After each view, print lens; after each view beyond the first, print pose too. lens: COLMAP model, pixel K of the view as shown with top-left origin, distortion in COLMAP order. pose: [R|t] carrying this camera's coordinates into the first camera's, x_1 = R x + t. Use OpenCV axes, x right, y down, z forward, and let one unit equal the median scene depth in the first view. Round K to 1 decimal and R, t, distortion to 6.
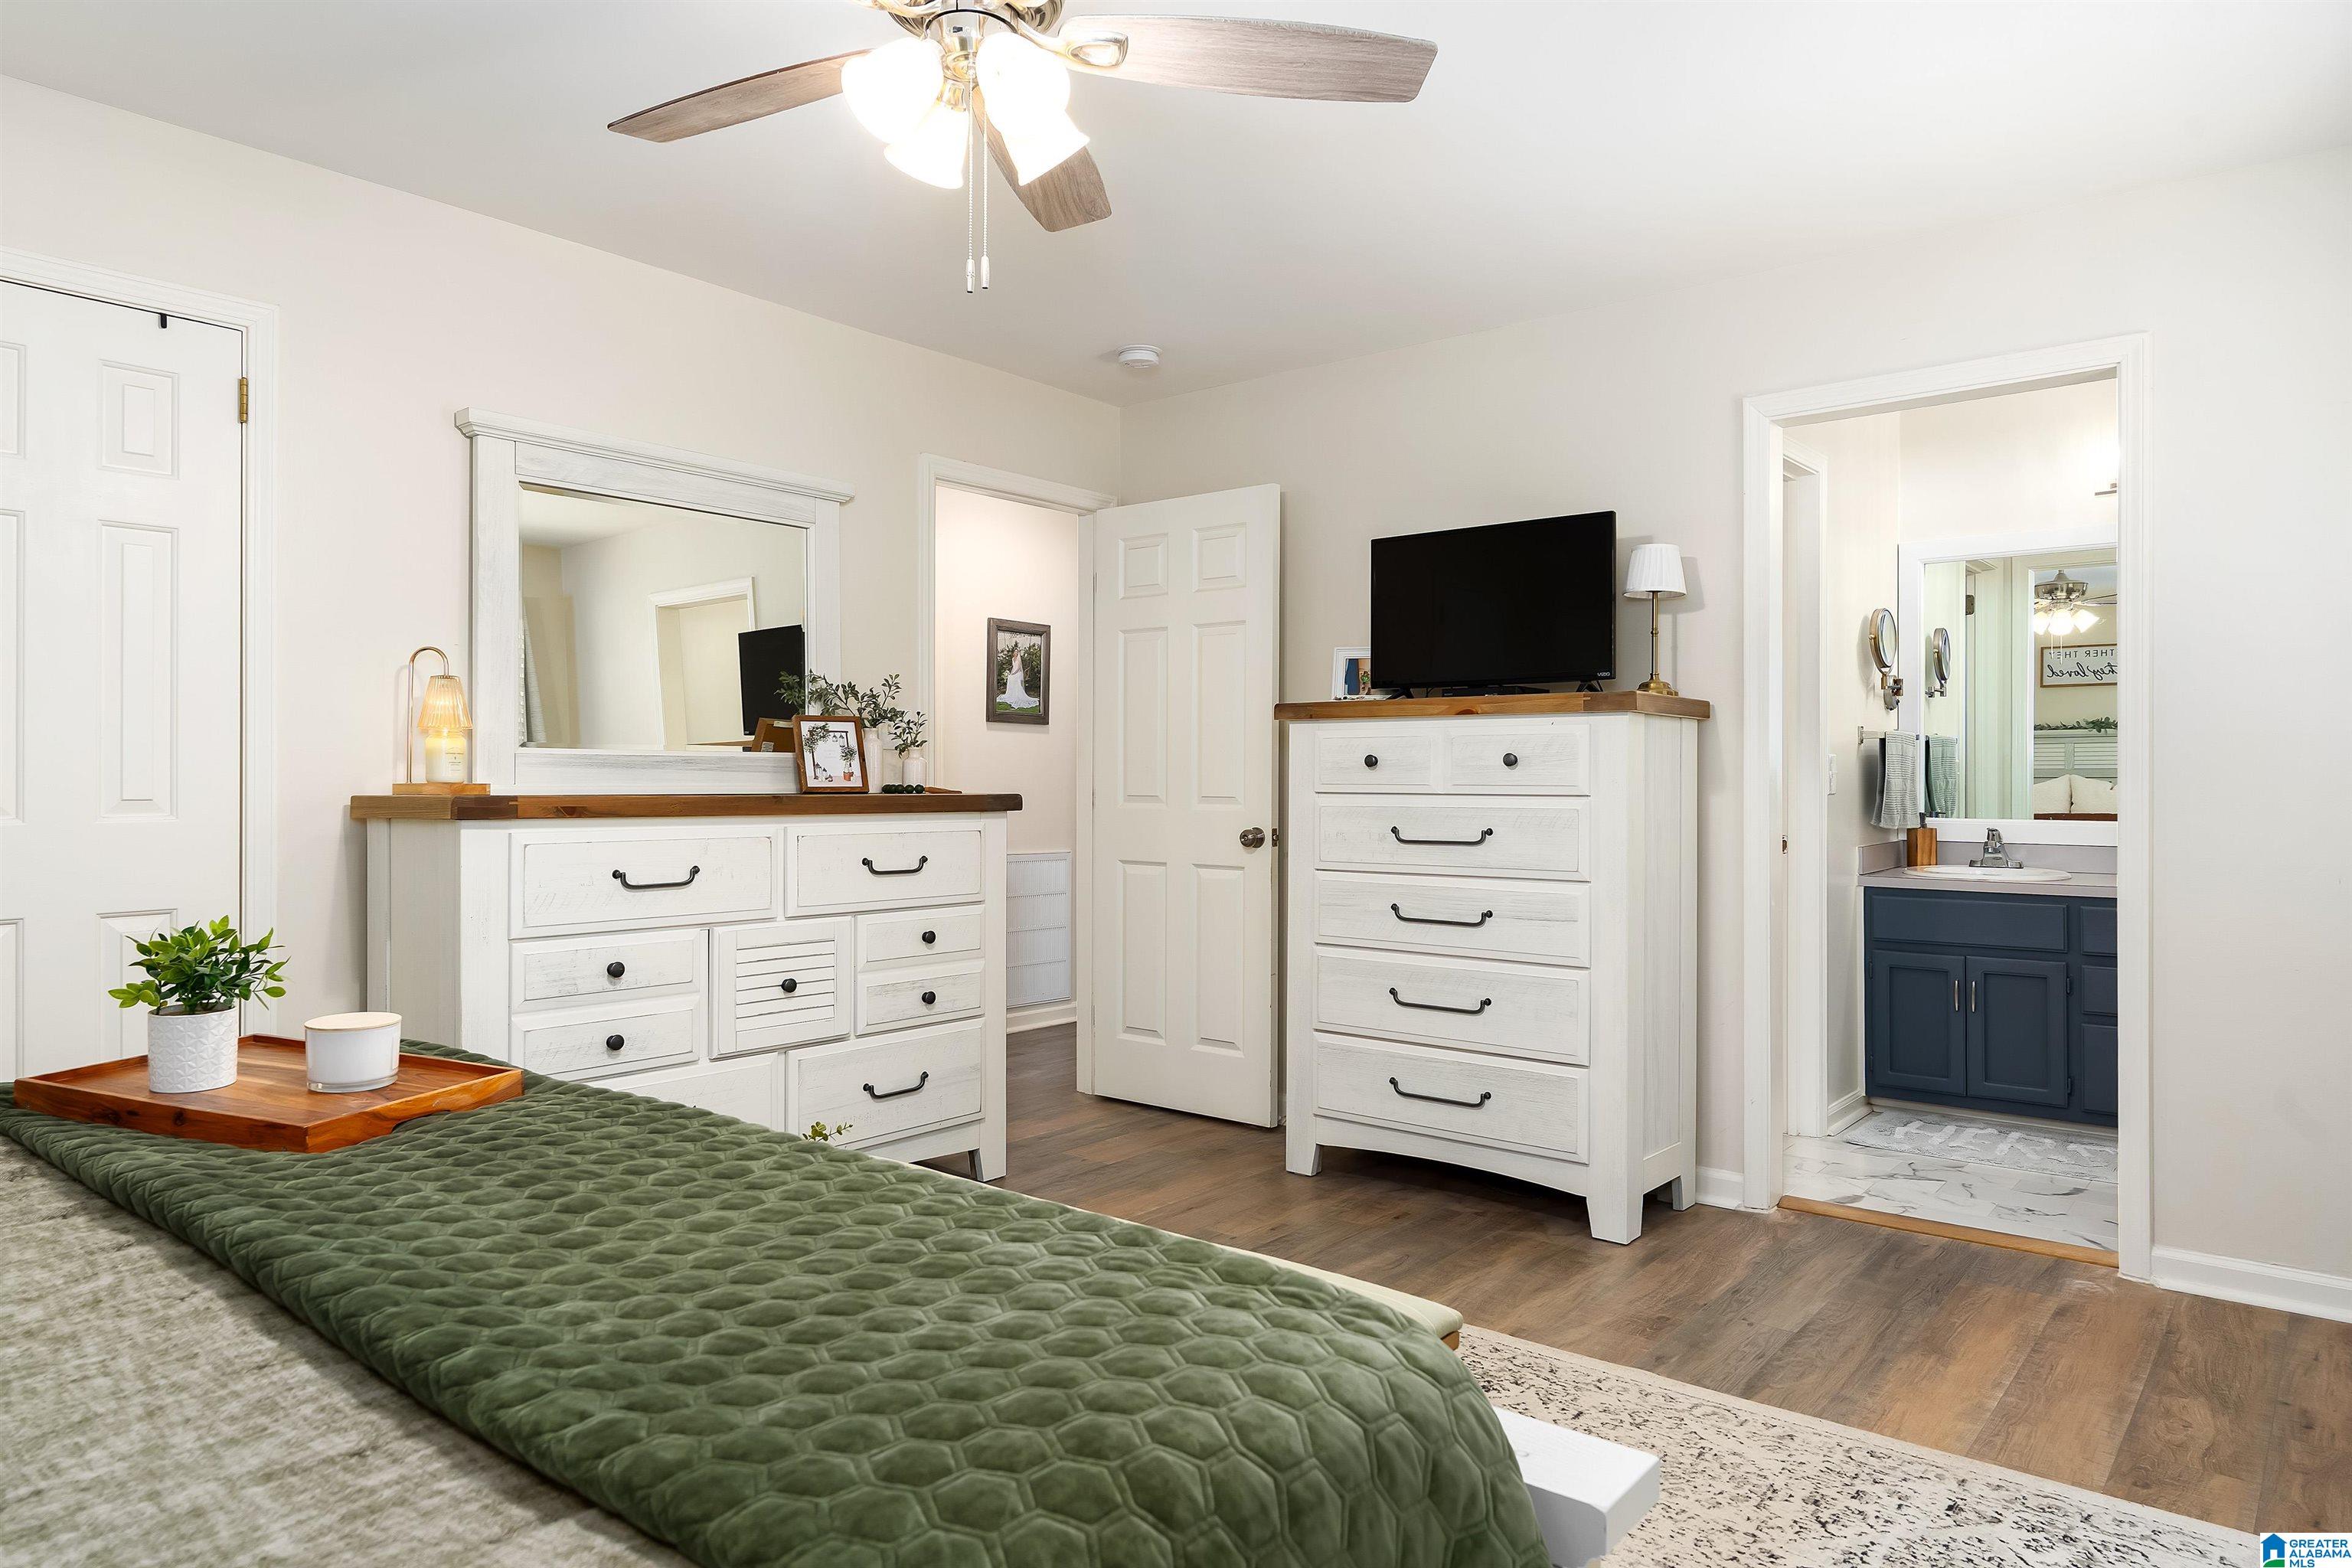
lens RADIAL K [[1456.8, 0, 1177.2], [0, 1456.8, 788.1], [0, 0, 1]] dist [0.000791, 0.000204]
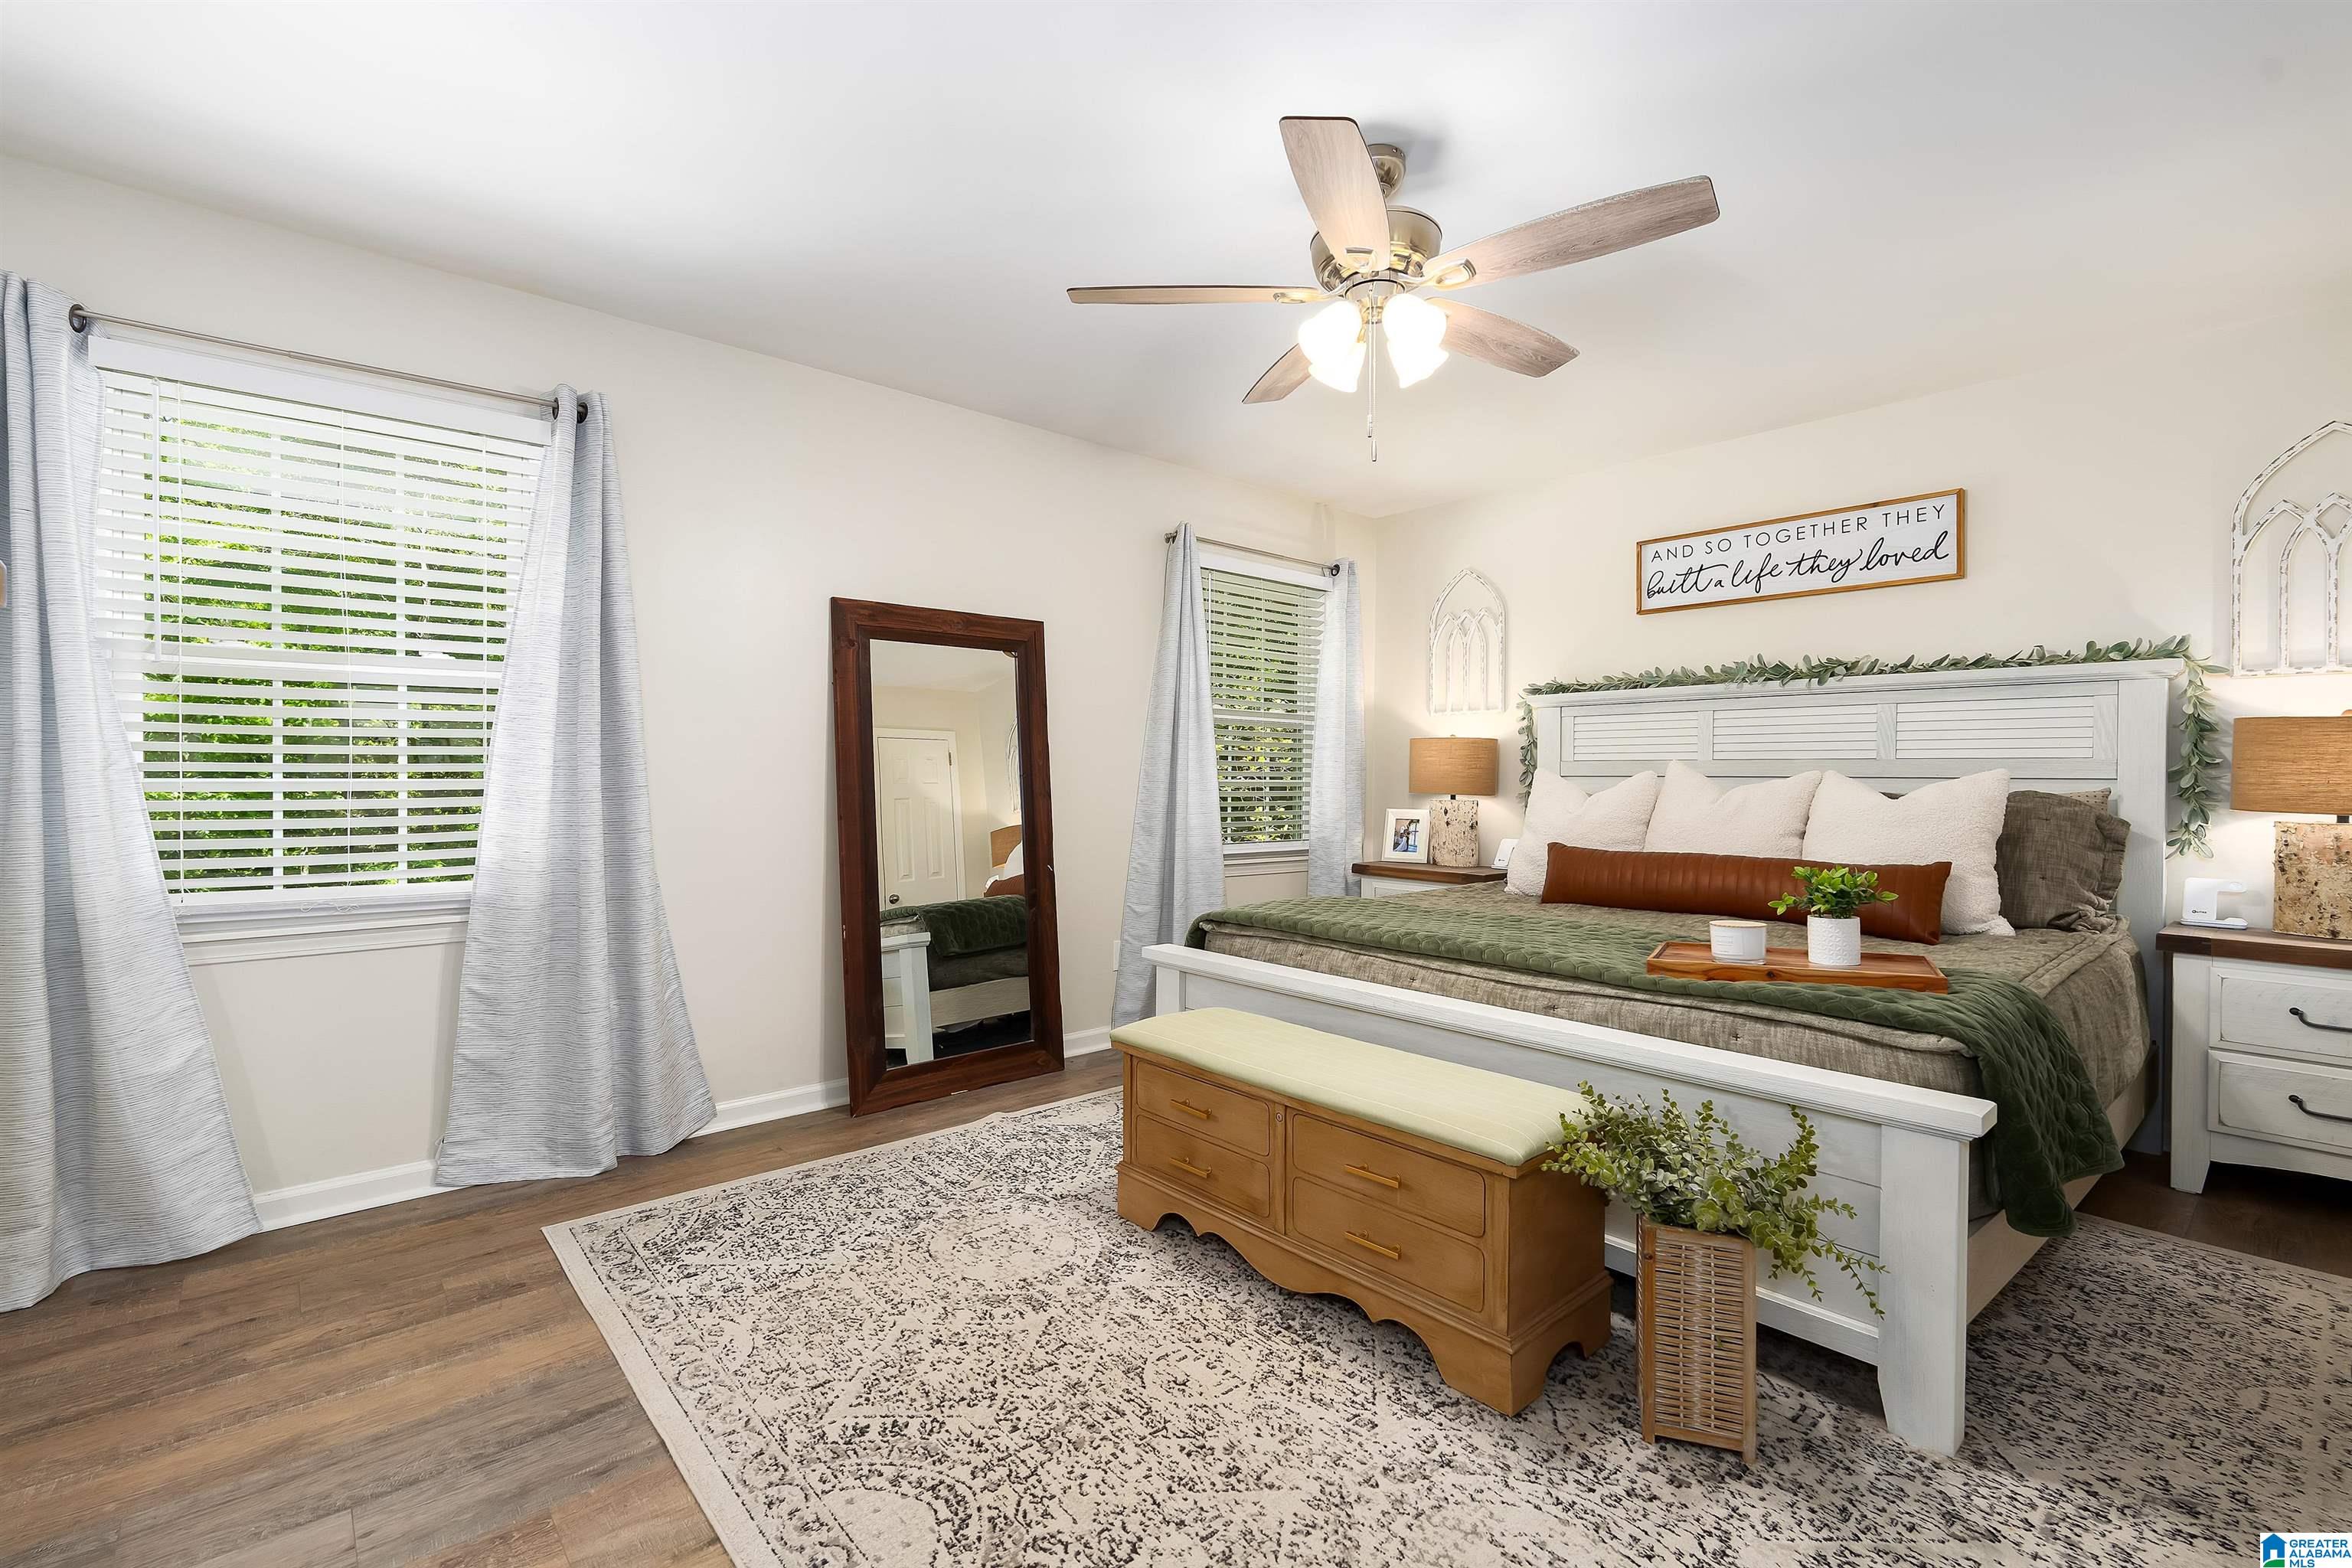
lens RADIAL K [[997.5, 0, 1176.3], [0, 997.5, 785.3], [0, 0, 1]] dist [0.008479, 0.000232]
pose [[-0.989960, 0.012692, 0.140778, -0.064447], [0.013032, 0.999914, 0.001495, 0.022495], [-0.140746, 0.003315, -0.990040, 1.648352]]
